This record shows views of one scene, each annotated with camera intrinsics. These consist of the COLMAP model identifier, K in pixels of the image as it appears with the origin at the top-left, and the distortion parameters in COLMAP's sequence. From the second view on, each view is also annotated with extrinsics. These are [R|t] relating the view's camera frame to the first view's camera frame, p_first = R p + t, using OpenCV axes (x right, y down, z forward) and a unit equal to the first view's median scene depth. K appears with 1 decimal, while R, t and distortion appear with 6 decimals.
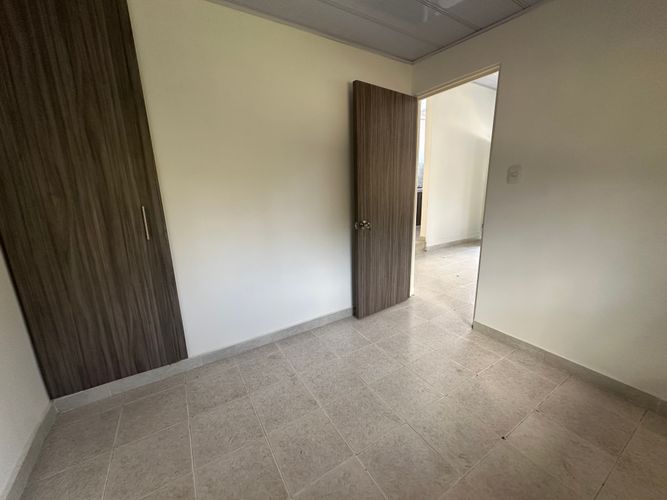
lens RADIAL K [[265.8, 0, 333.9], [0, 265.8, 249.4], [0, 0, 1]] dist [-0.001798, 0.000045]
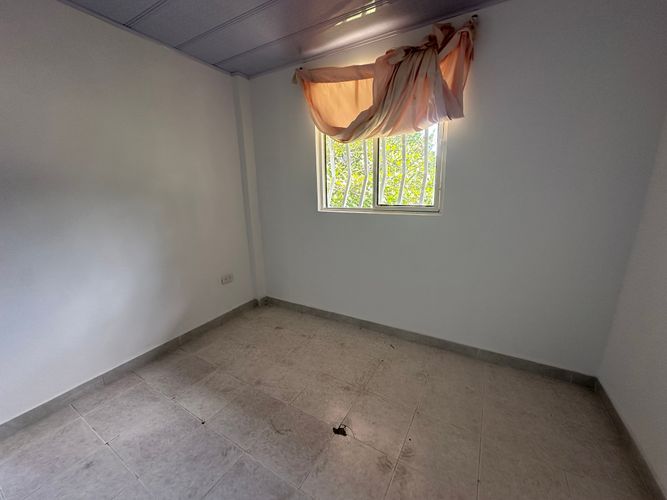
lens RADIAL K [[265.8, 0, 333.9], [0, 265.8, 249.4], [0, 0, 1]] dist [-0.001798, 0.000045]
pose [[-0.461482, -0.184210, 0.867814, -0.369538], [0.242303, 0.914840, 0.323043, -0.151303], [-0.853419, 0.359352, -0.377548, 0.566454]]
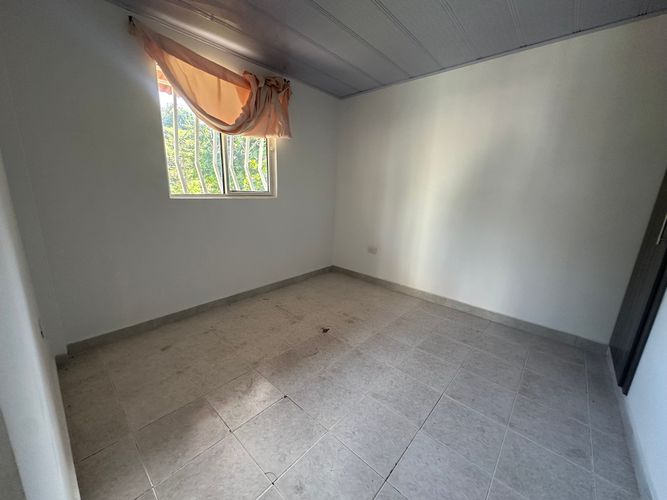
lens RADIAL K [[262.7, 0, 333.5], [0, 262.7, 250.0], [0, 0, 1]] dist [0.000765, 0.000185]
pose [[-0.957625, 0.045403, -0.284418, 0.602098], [-0.092240, 0.887139, 0.452190, -0.315903], [0.272849, 0.459263, -0.845358, 1.416151]]
